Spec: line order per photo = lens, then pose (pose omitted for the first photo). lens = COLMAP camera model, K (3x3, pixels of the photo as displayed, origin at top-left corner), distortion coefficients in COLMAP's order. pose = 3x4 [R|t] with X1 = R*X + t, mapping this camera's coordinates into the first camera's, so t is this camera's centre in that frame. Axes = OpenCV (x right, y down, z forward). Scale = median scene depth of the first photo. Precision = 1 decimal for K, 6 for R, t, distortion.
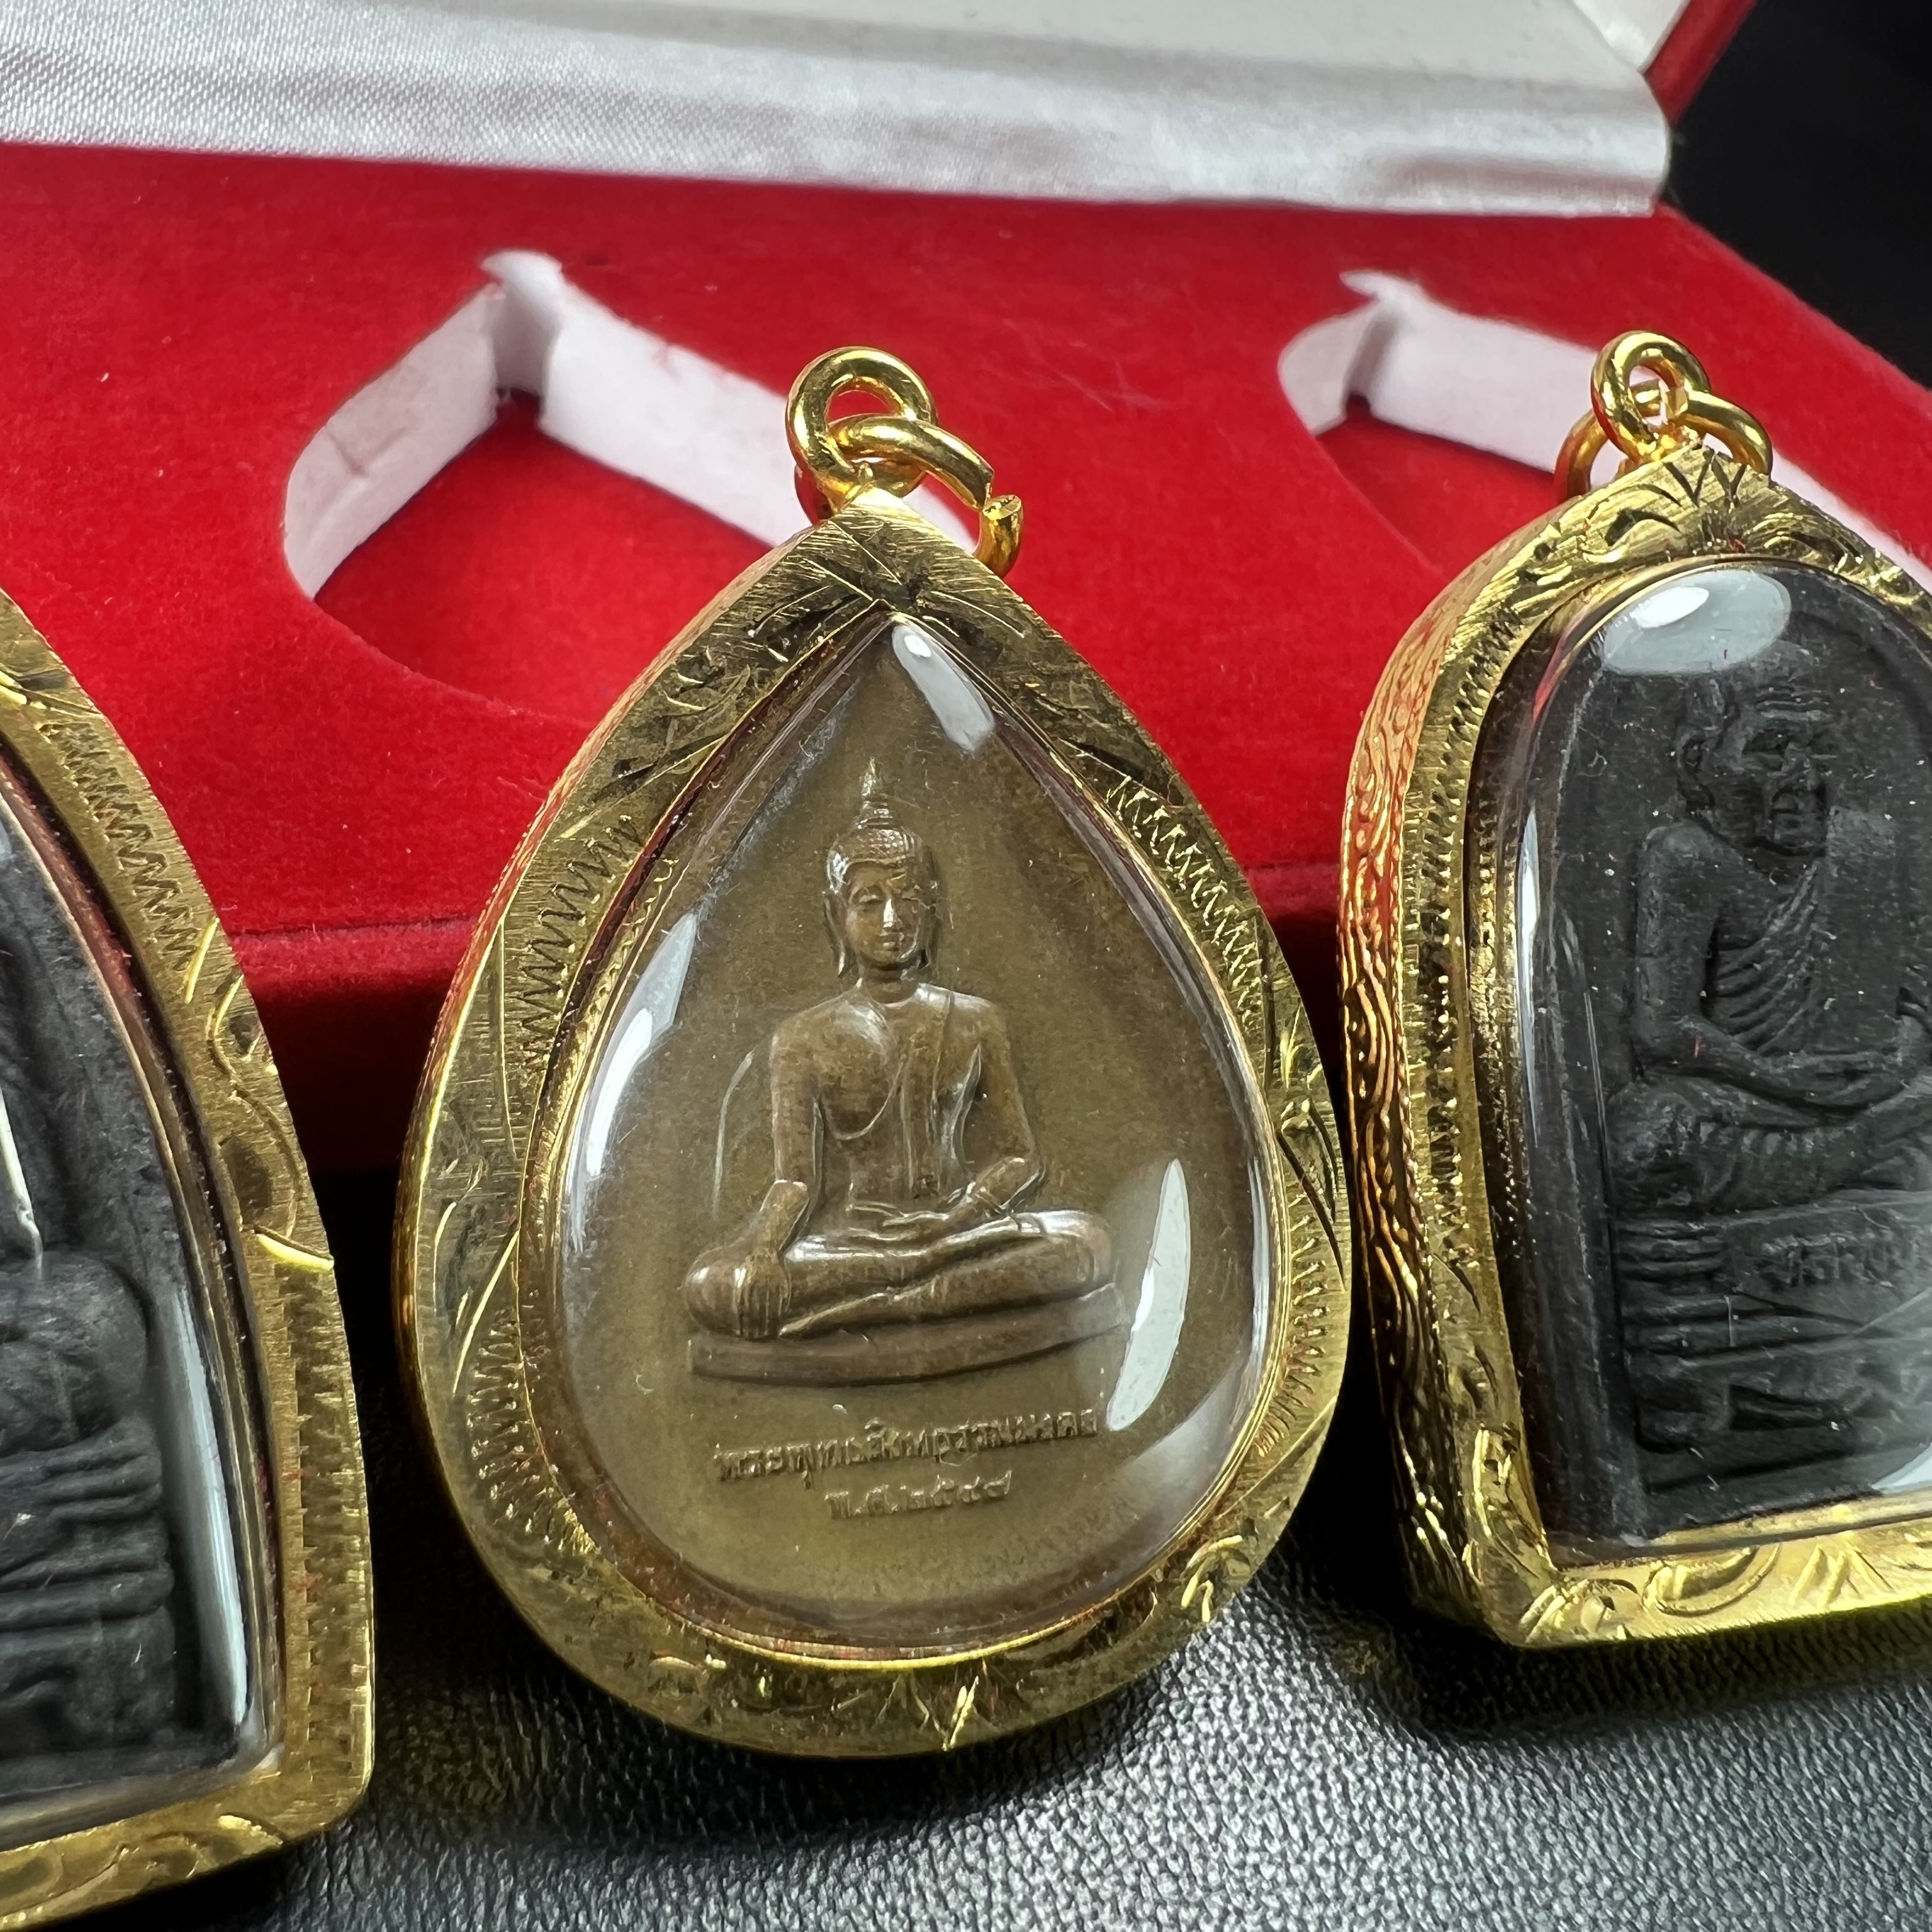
lens RADIAL K [[1951.3, 0, 785.7], [0, 1951.3, 880.4], [0, 0, 1]] dist [-0.006573, 0.000000]
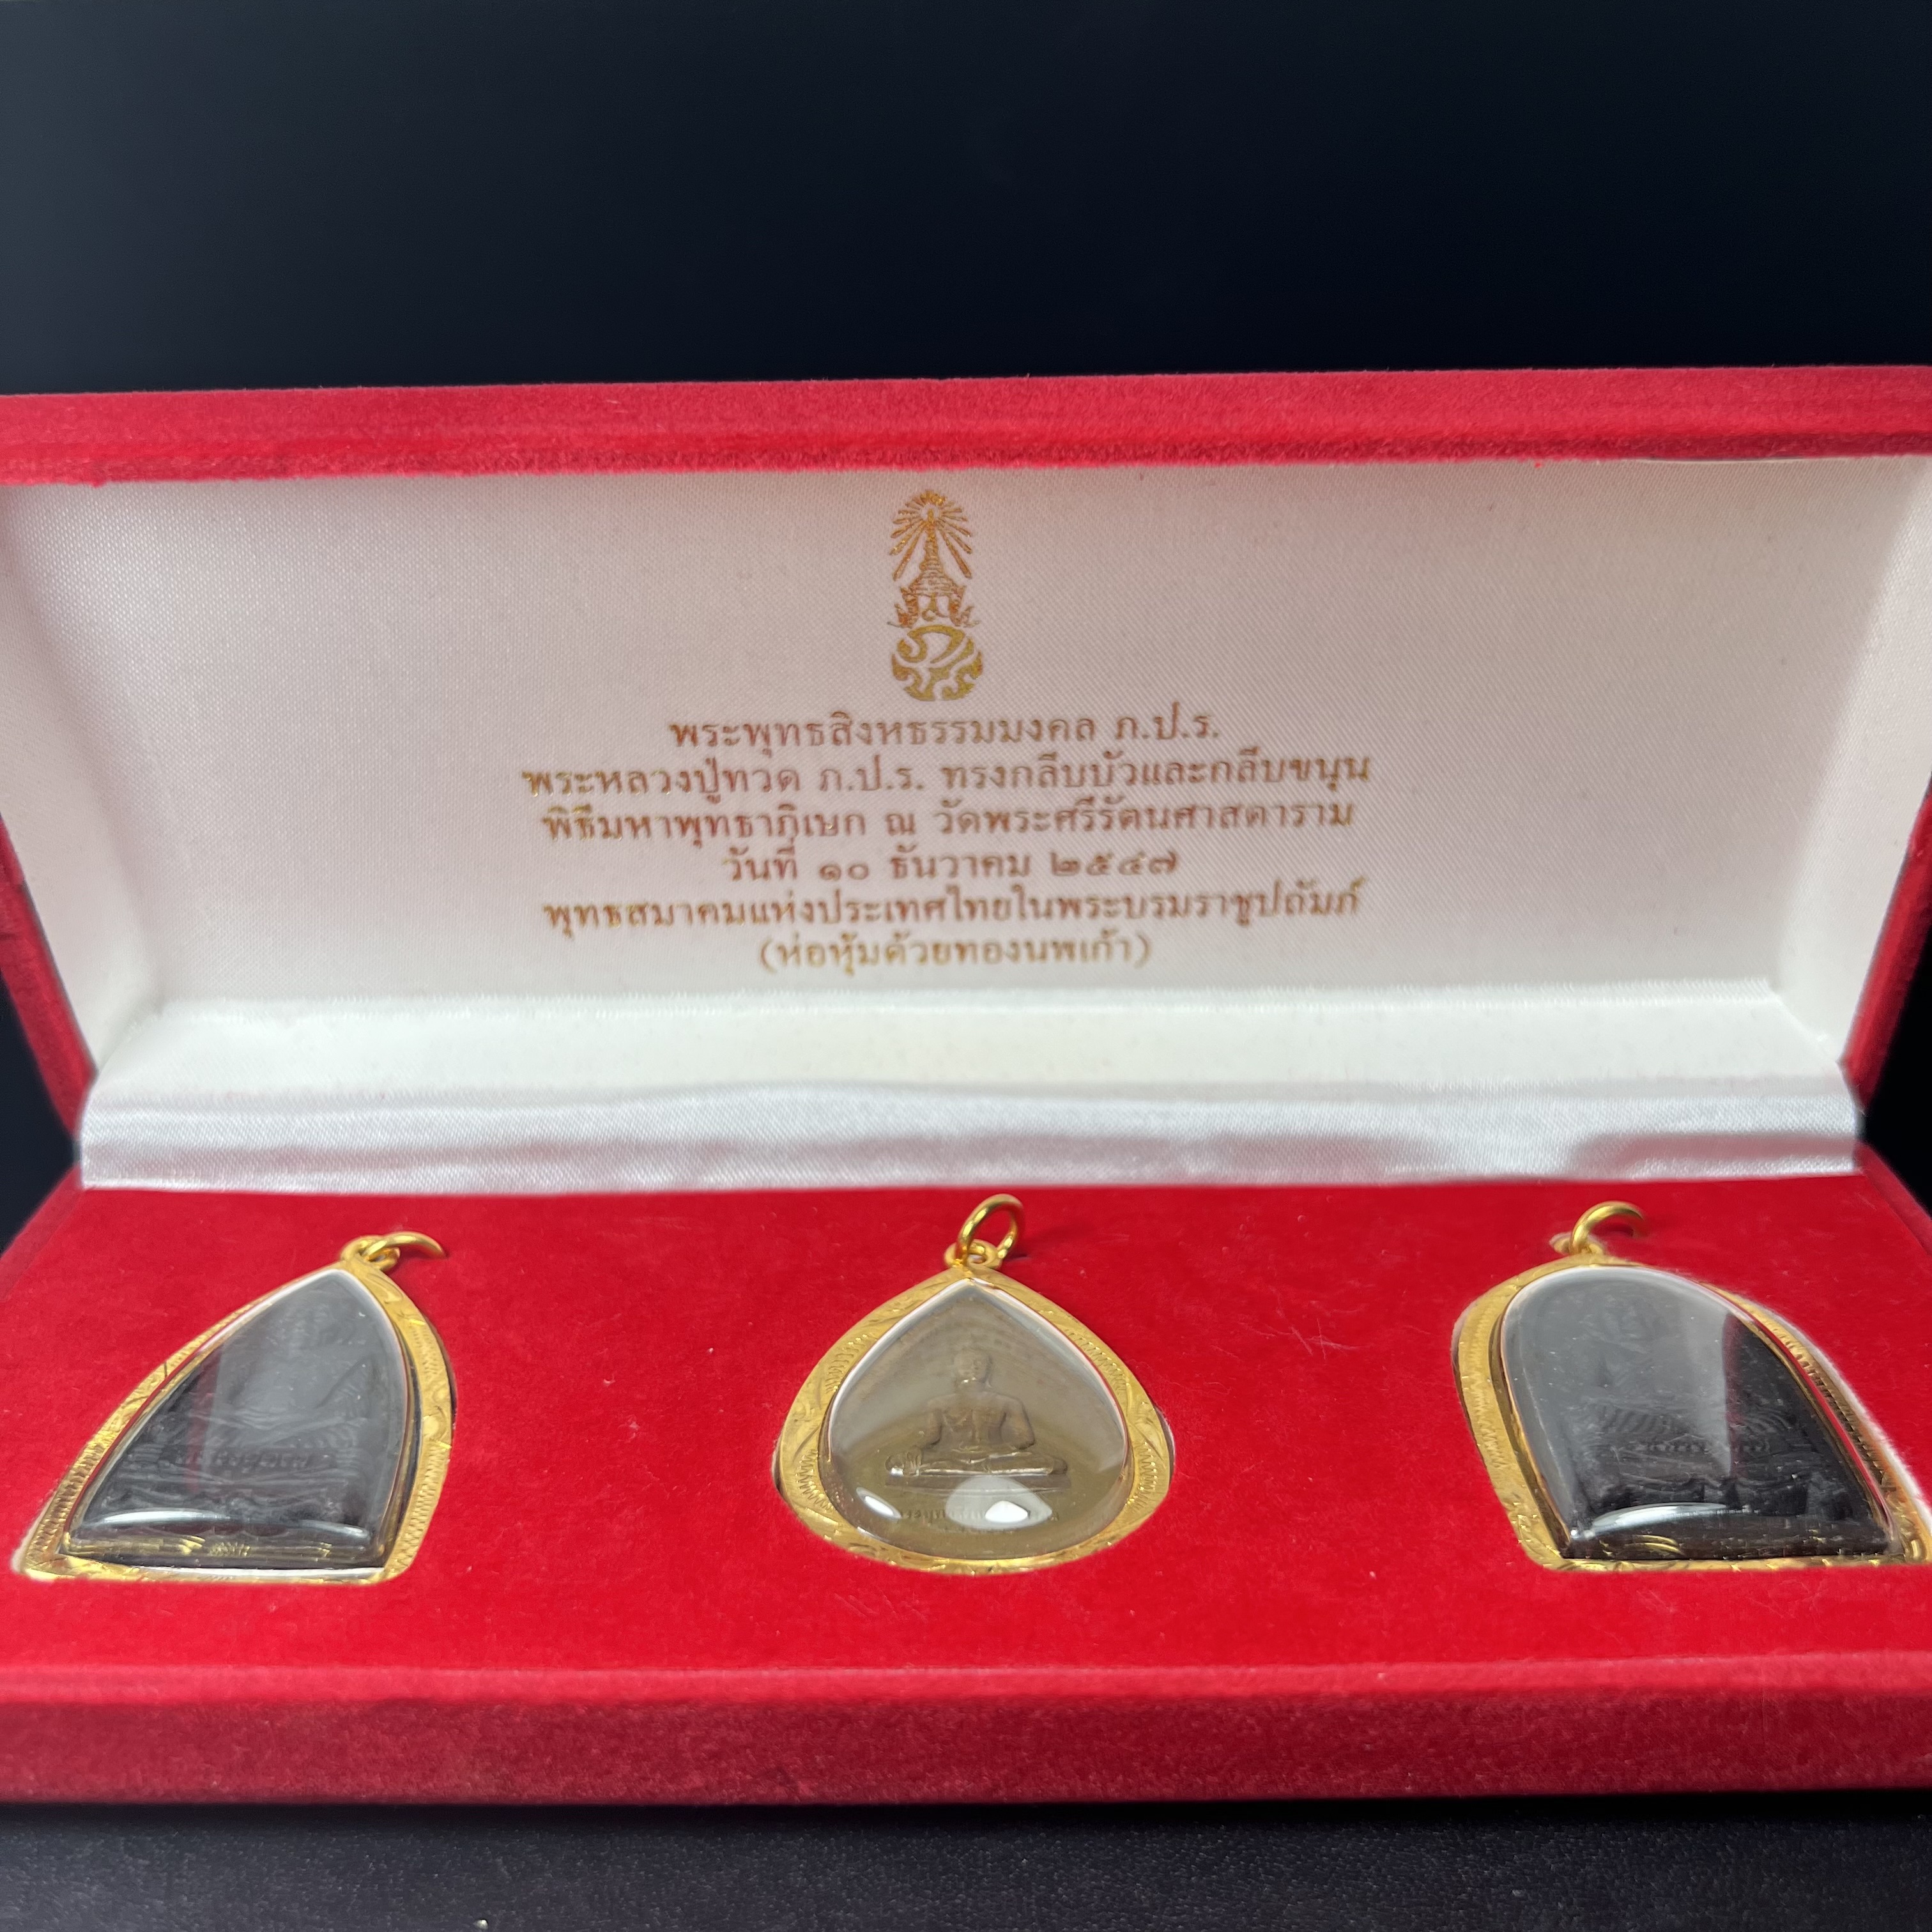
lens RADIAL K [[1951.3, 0, 972.1], [0, 1951.3, 1024.8], [0, 0, 1]] dist [-0.006573, 0.000000]
pose [[0.941810, -0.043590, -0.333306, 0.693765], [-0.052807, 0.960059, -0.274770, -0.074807], [0.331971, 0.276383, 0.901891, -0.915466]]
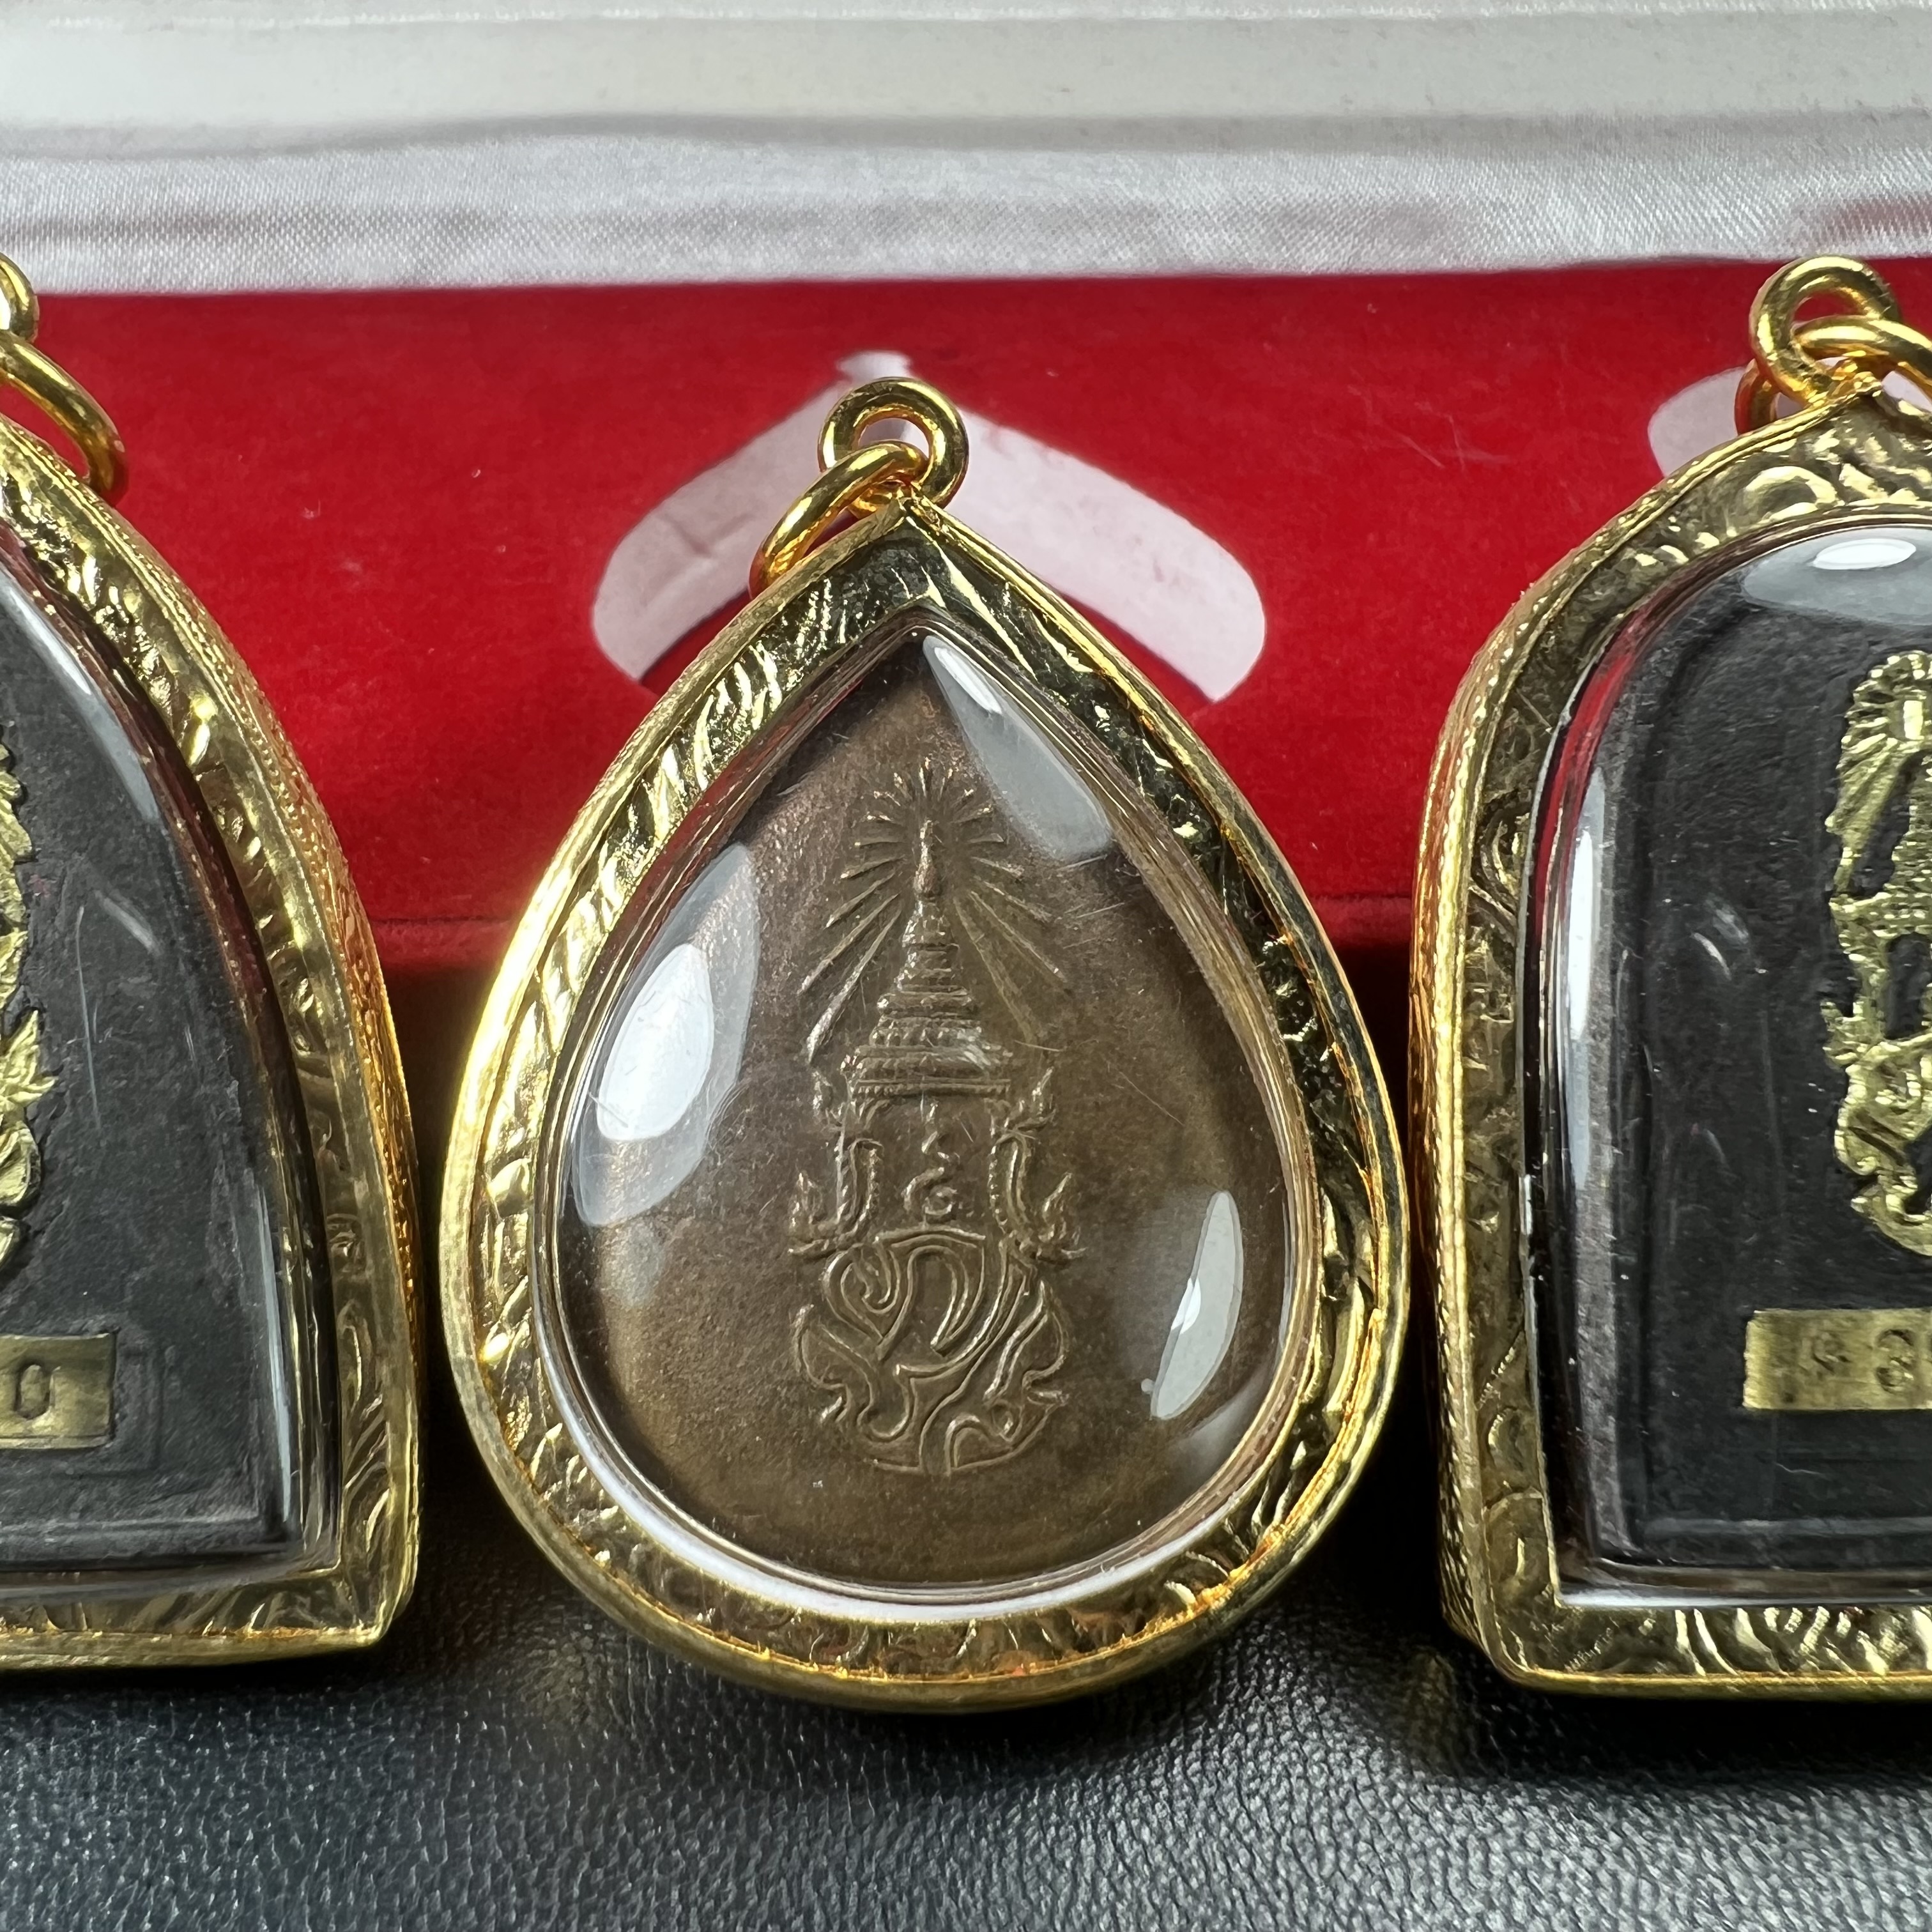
lens RADIAL K [[1951.3, 0, 797.5], [0, 1951.3, 863.7], [0, 0, 1]] dist [-0.006573, 0.000000]
pose [[0.956373, 0.011263, -0.291931, 0.225077], [-0.033857, 0.996797, -0.072458, 0.063208], [0.290180, 0.079180, 0.953691, -0.030803]]
